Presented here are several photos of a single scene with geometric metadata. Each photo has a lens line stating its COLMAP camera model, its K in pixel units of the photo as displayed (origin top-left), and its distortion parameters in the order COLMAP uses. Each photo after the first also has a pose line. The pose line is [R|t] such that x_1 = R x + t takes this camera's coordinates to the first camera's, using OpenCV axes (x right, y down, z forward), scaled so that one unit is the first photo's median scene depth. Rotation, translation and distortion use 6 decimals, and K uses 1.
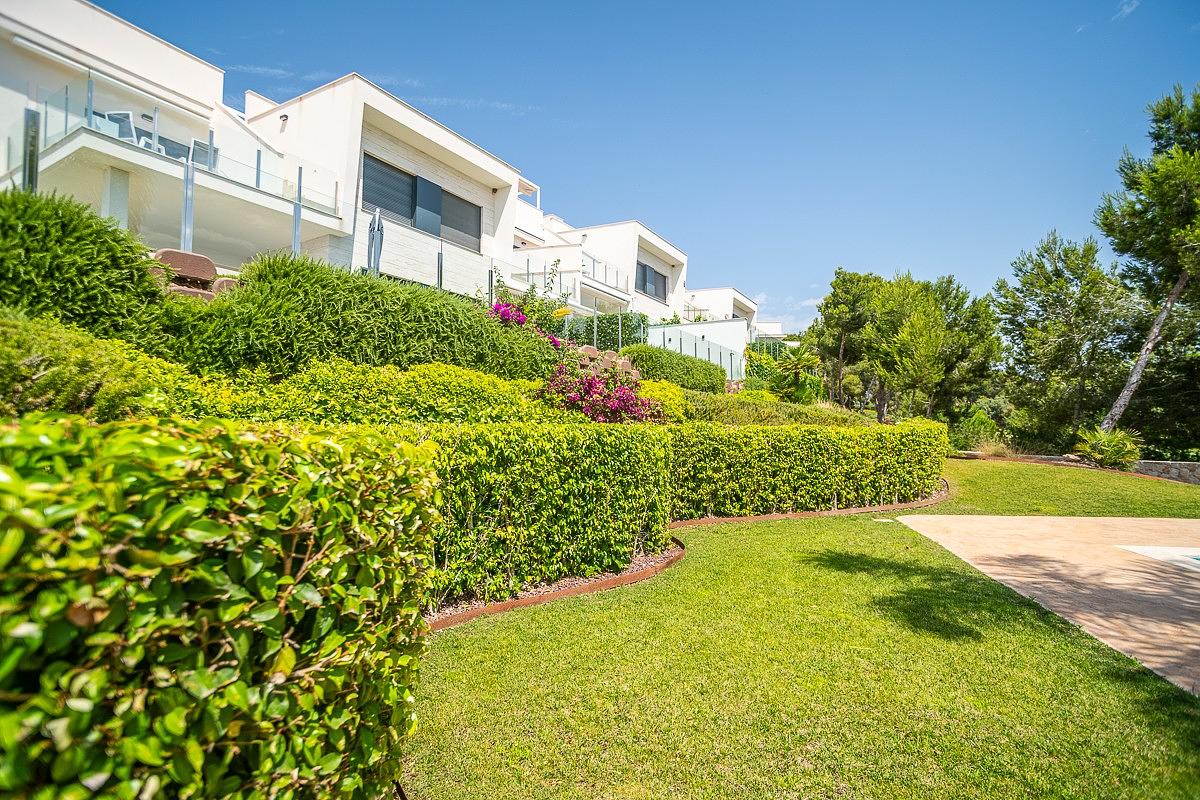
lens RADIAL K [[569.2, 0, 600.0], [0, 569.2, 400.0], [0, 0, 1]] dist [0.000817, 0.000290]
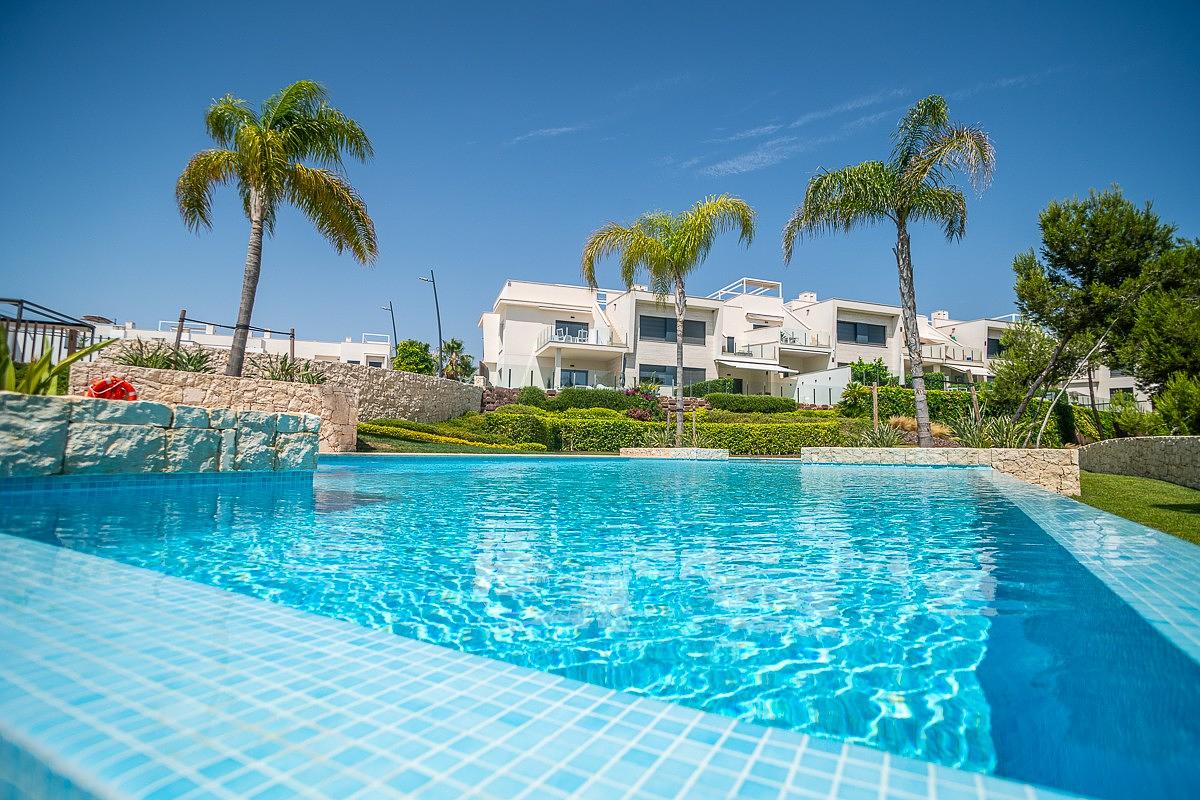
lens RADIAL K [[569.2, 0, 600.0], [0, 569.2, 400.0], [0, 0, 1]] dist [0.000817, 0.000290]
pose [[0.748852, -0.051130, -0.660762, 1.034129], [0.012074, 0.997907, -0.063535, 0.061980], [0.662627, 0.039601, 0.747902, -0.888949]]
